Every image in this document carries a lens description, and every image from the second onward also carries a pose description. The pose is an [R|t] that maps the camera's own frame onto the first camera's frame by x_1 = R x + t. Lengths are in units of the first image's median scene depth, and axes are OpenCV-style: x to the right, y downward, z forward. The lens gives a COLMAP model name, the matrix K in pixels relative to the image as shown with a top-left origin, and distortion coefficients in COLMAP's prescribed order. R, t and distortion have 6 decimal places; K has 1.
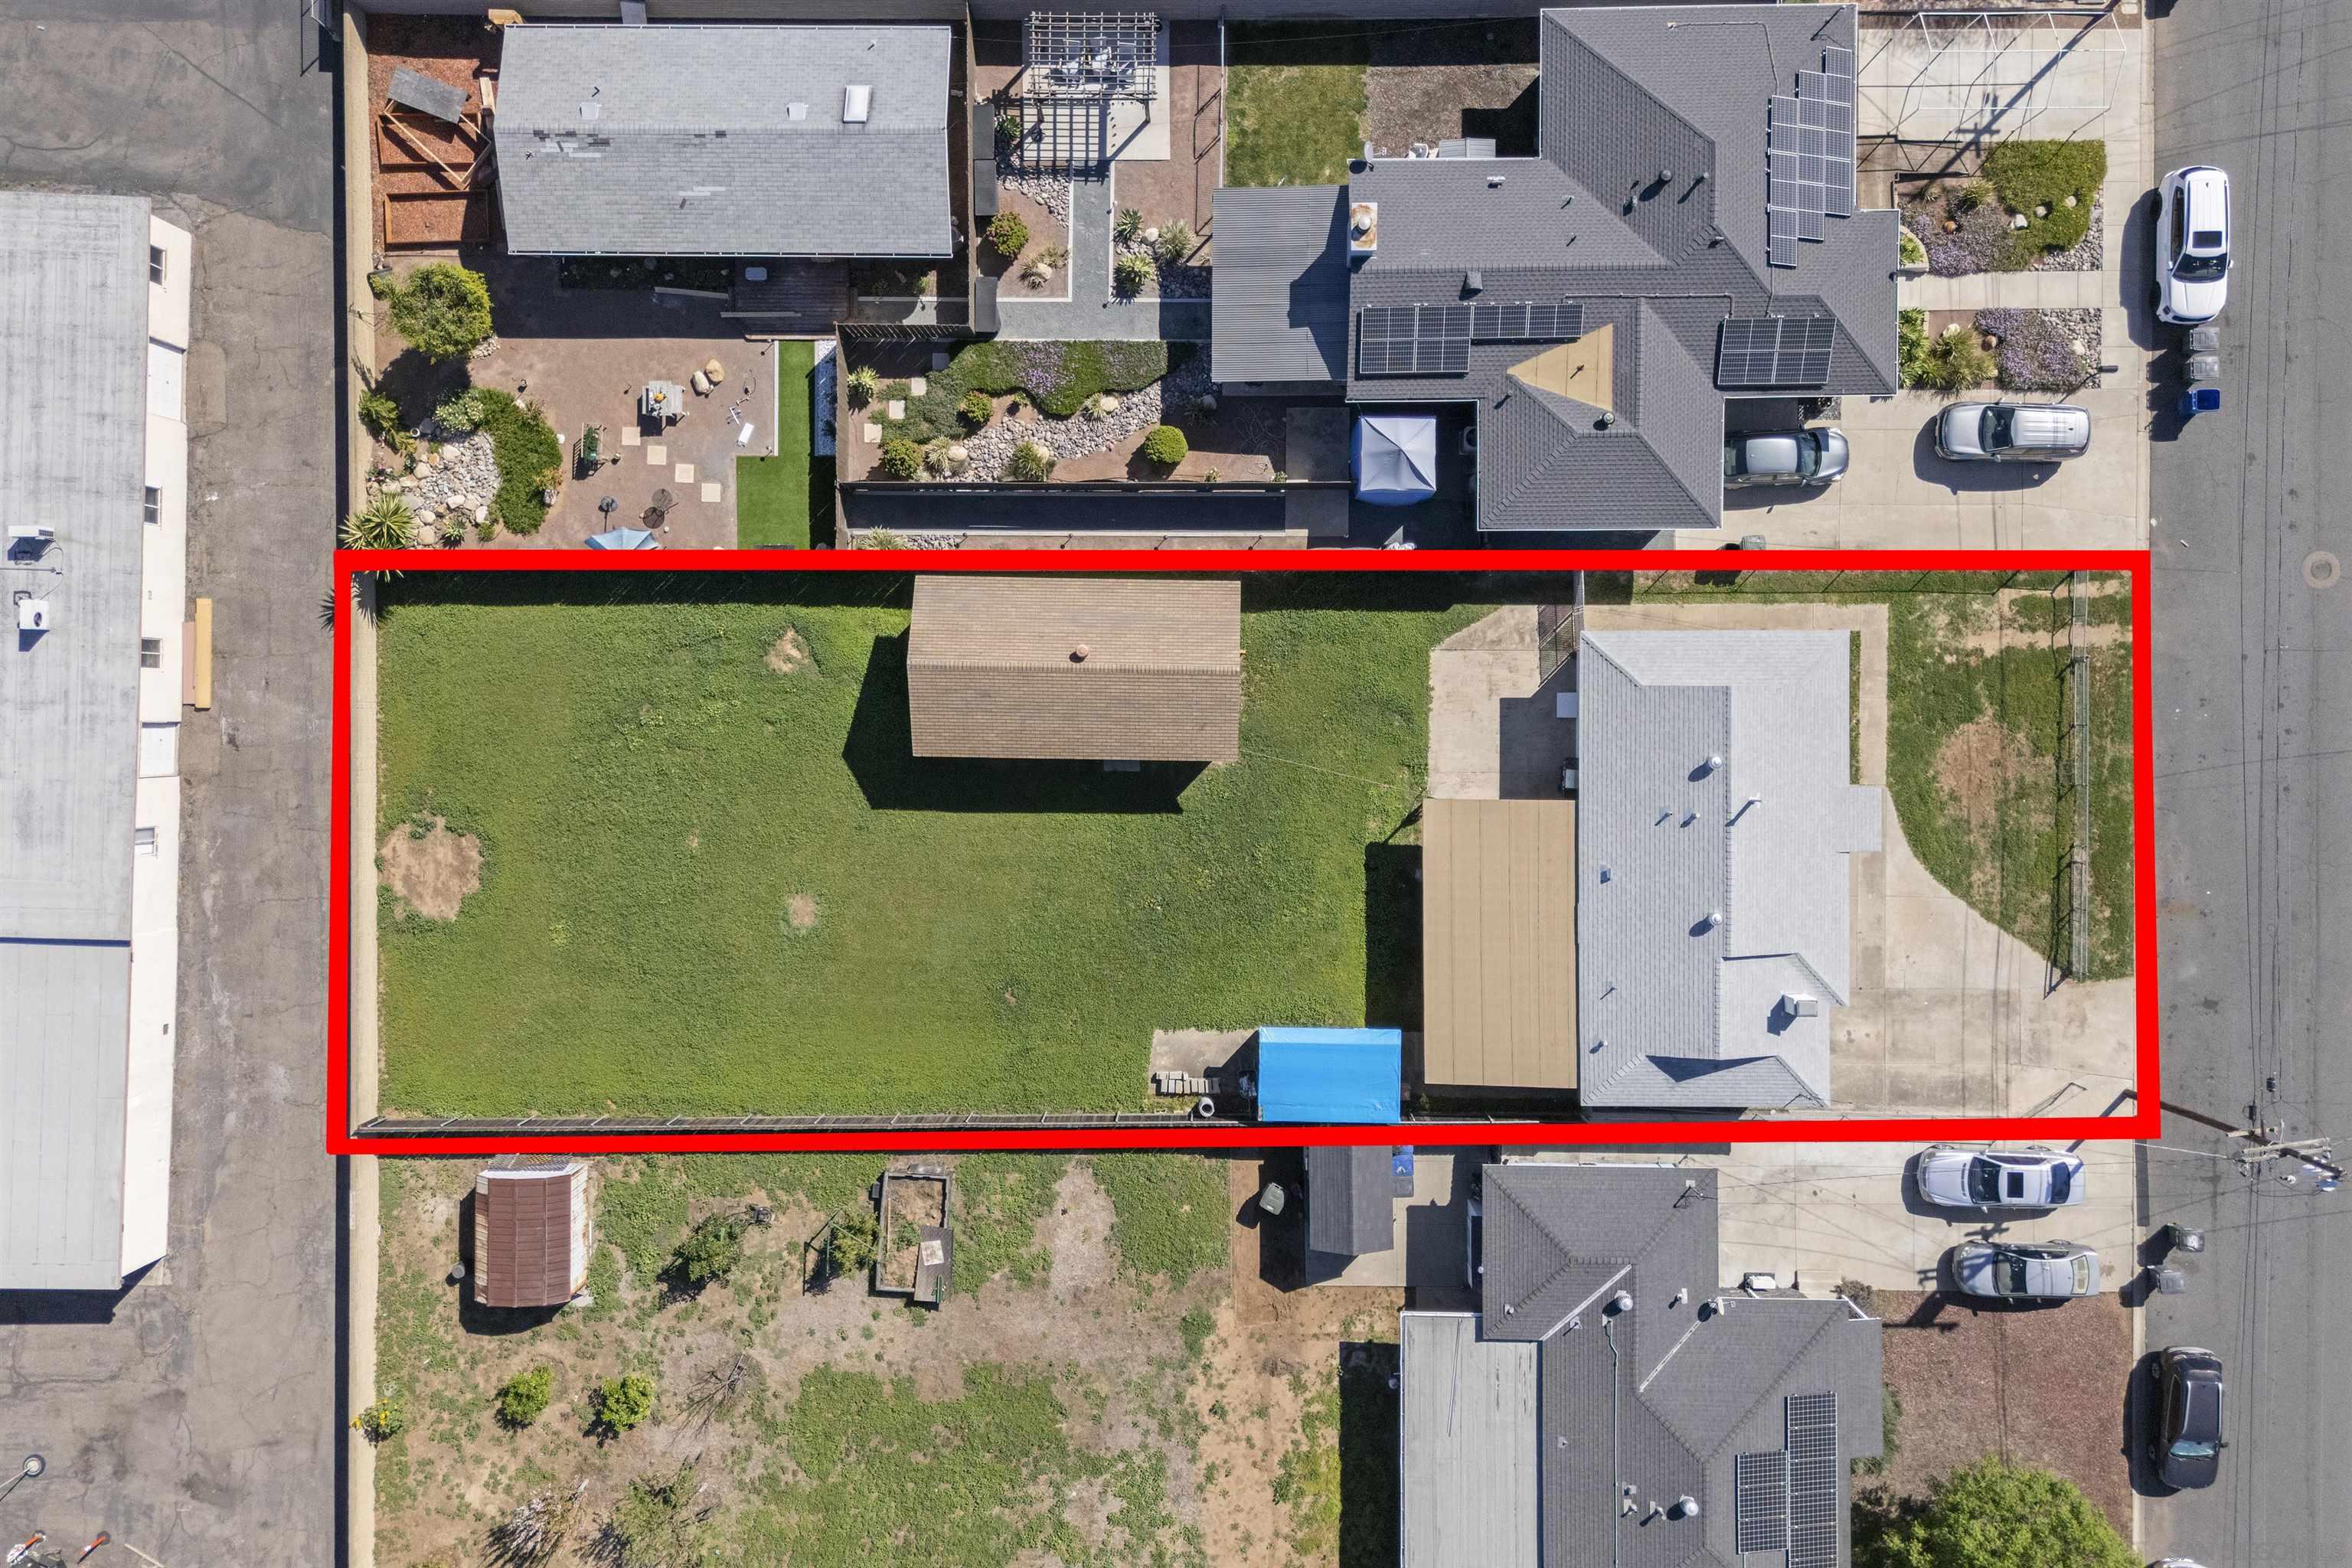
lens RADIAL K [[1731.1, 0, 1181.6], [0, 1731.1, 733.0], [0, 0, 1]] dist [0.065883, -0.067293]
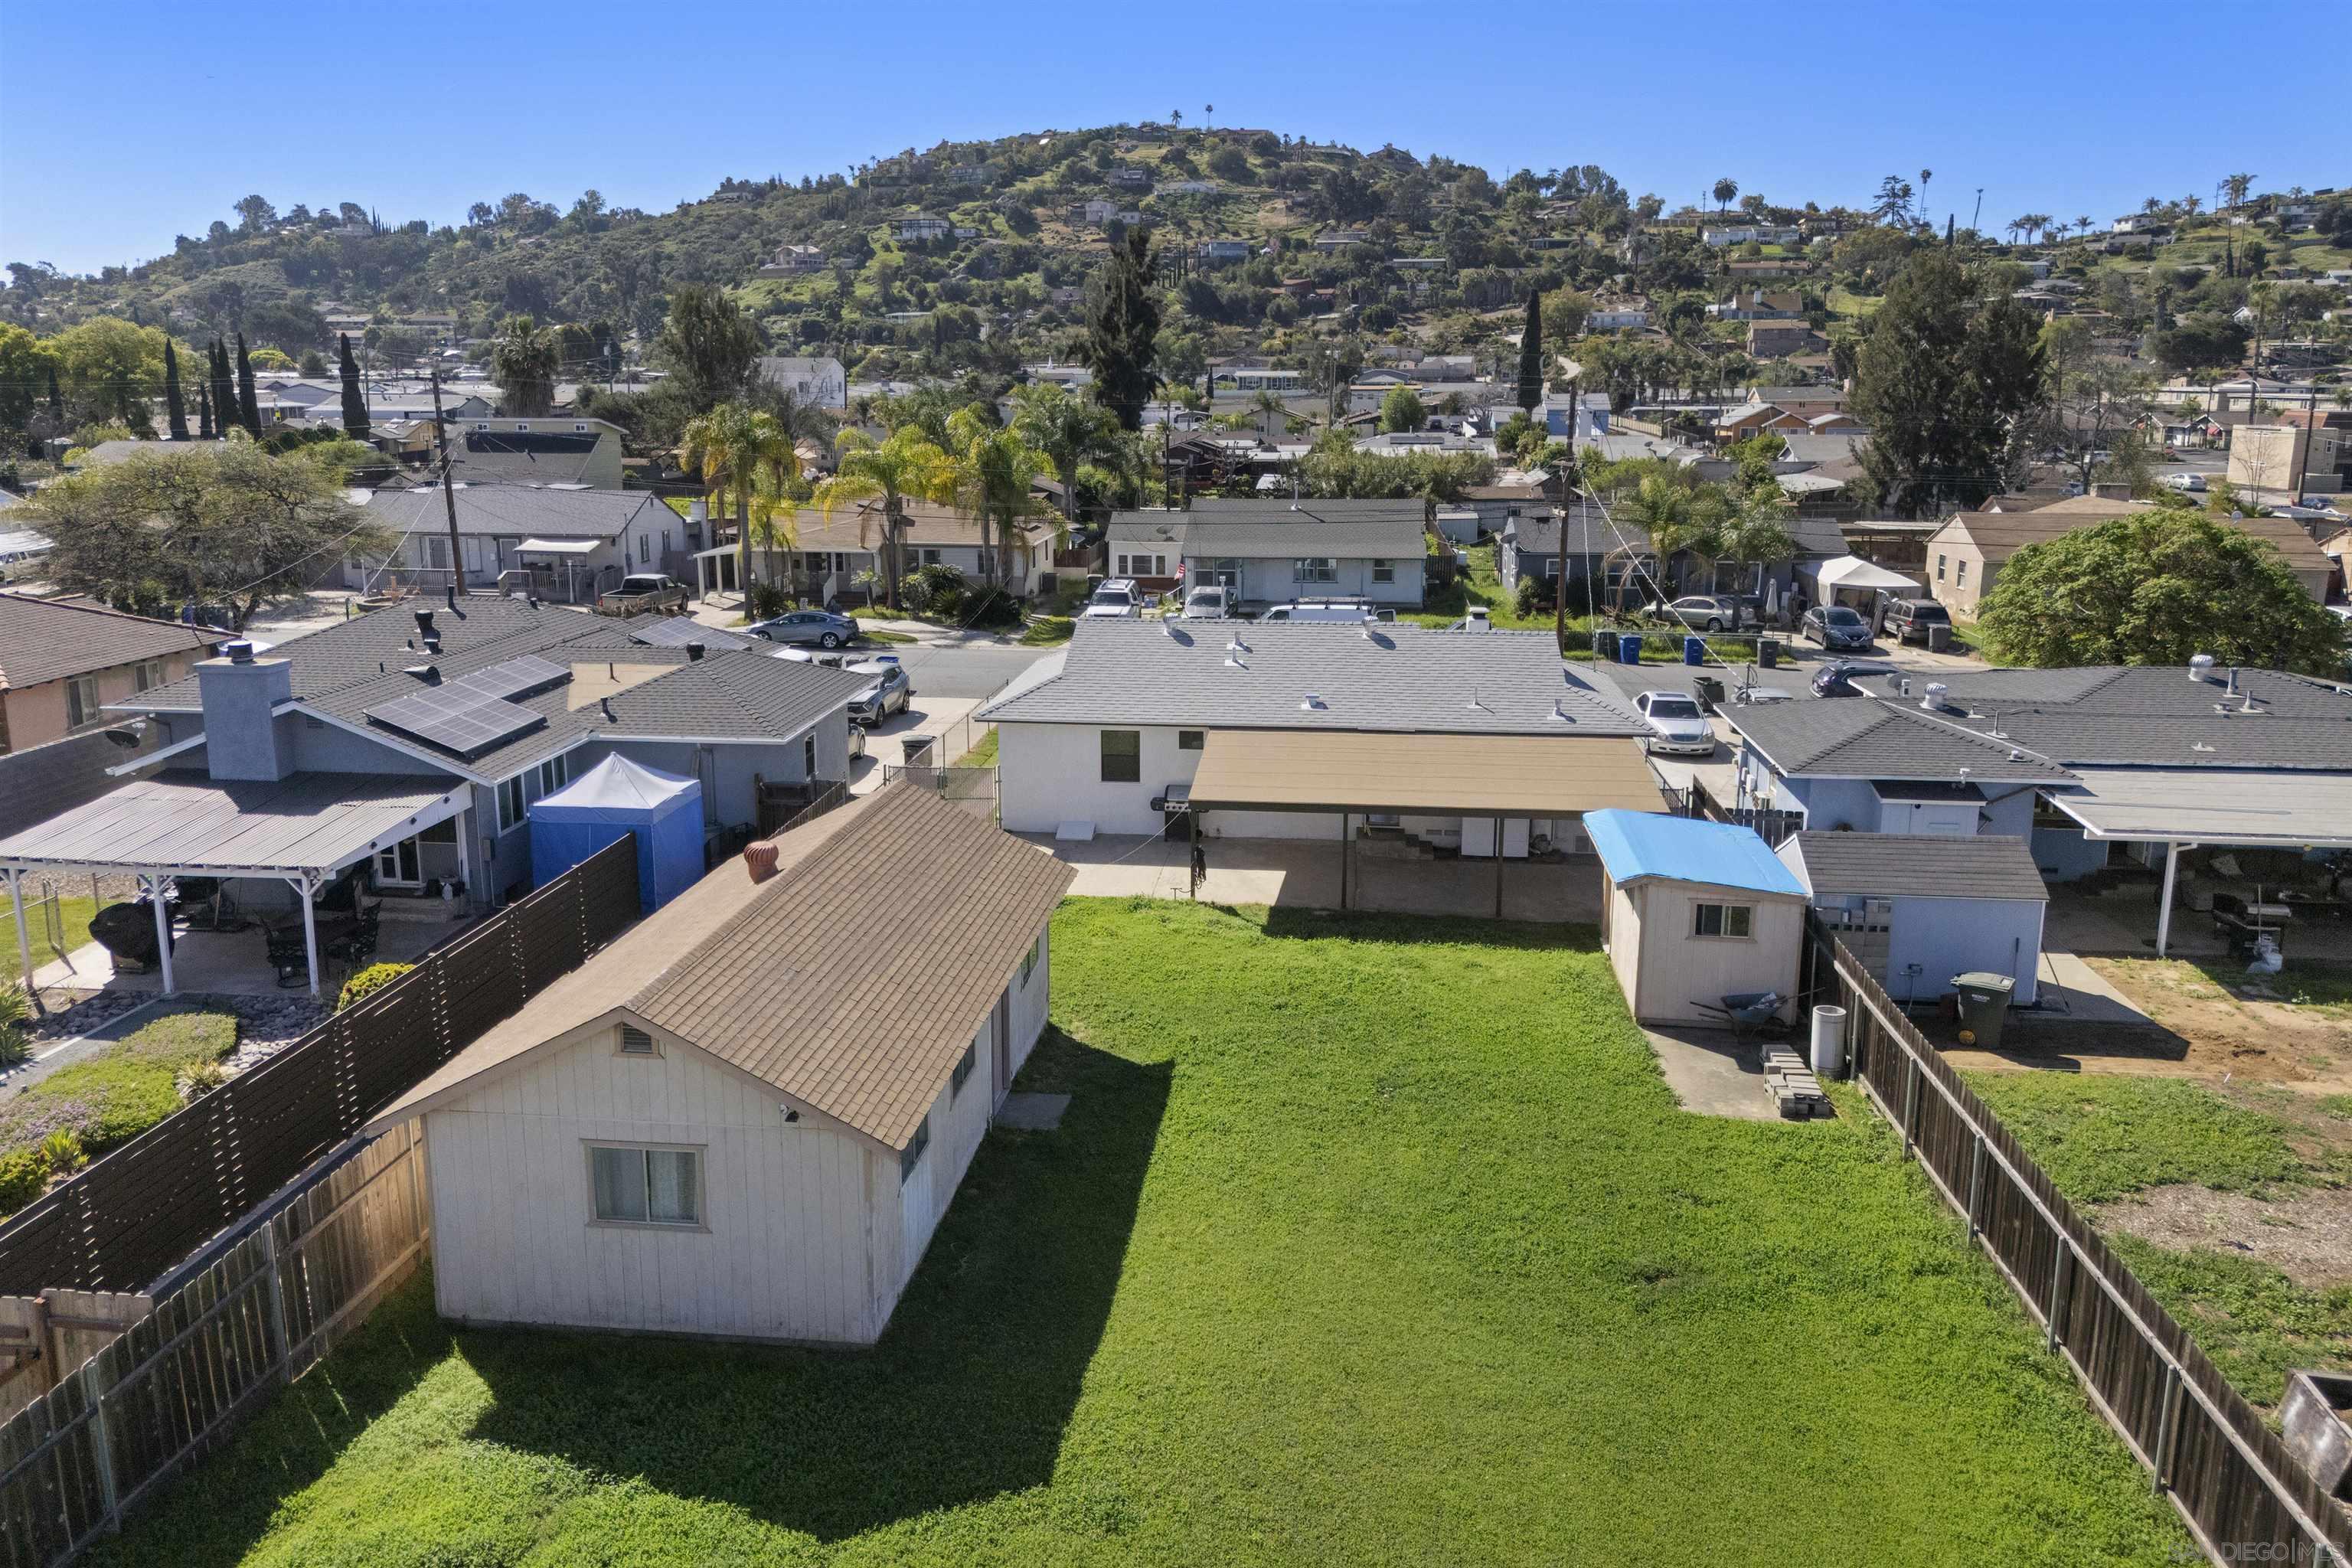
lens RADIAL K [[1731.1, 0, 1181.6], [0, 1731.1, 733.0], [0, 0, 1]] dist [0.065883, -0.067293]
pose [[0.097889, -0.184613, 0.977924, -0.428014], [0.995174, 0.011485, -0.097448, 0.090866], [0.006759, 0.982744, 0.184846, 0.829719]]
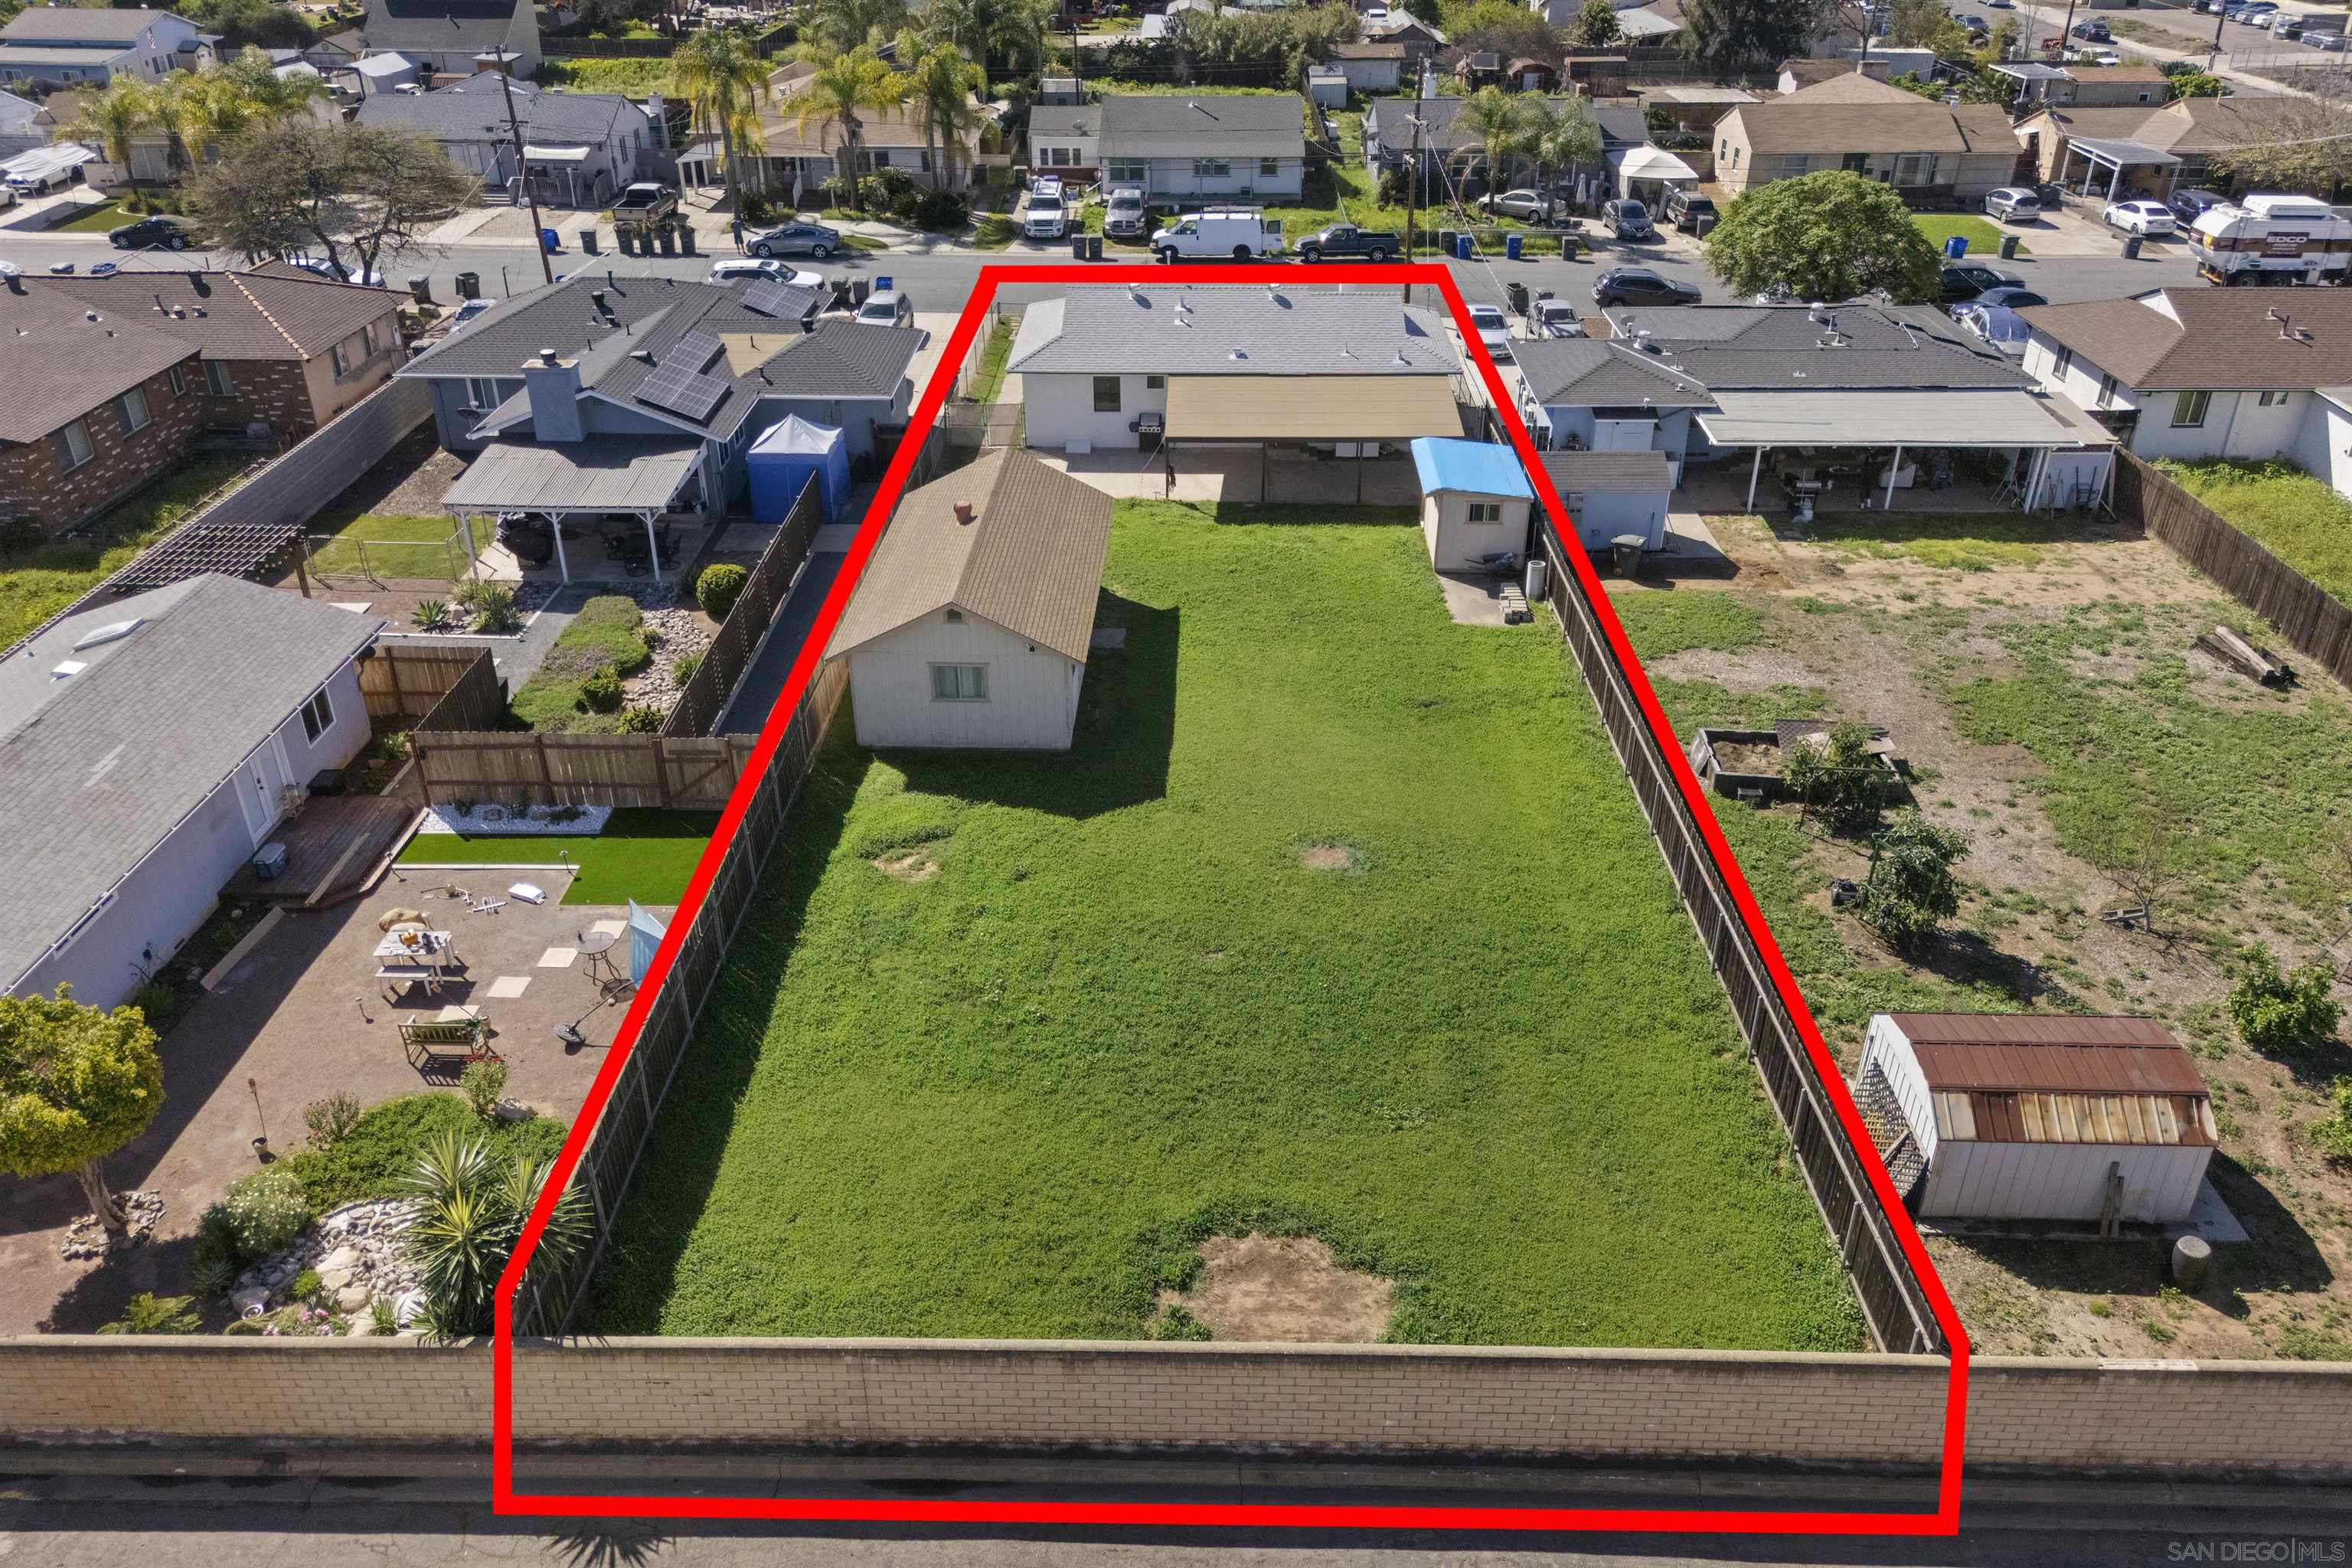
lens RADIAL K [[1687.4, 0, 1175.4], [0, 1687.4, 807.3], [0, 0, 1]] dist [0.066113, -0.061212]
pose [[0.017853, -0.498620, 0.866637, -0.731755], [0.999739, -0.003458, -0.022585, 0.062319], [0.014258, 0.866814, 0.498428, 0.685662]]
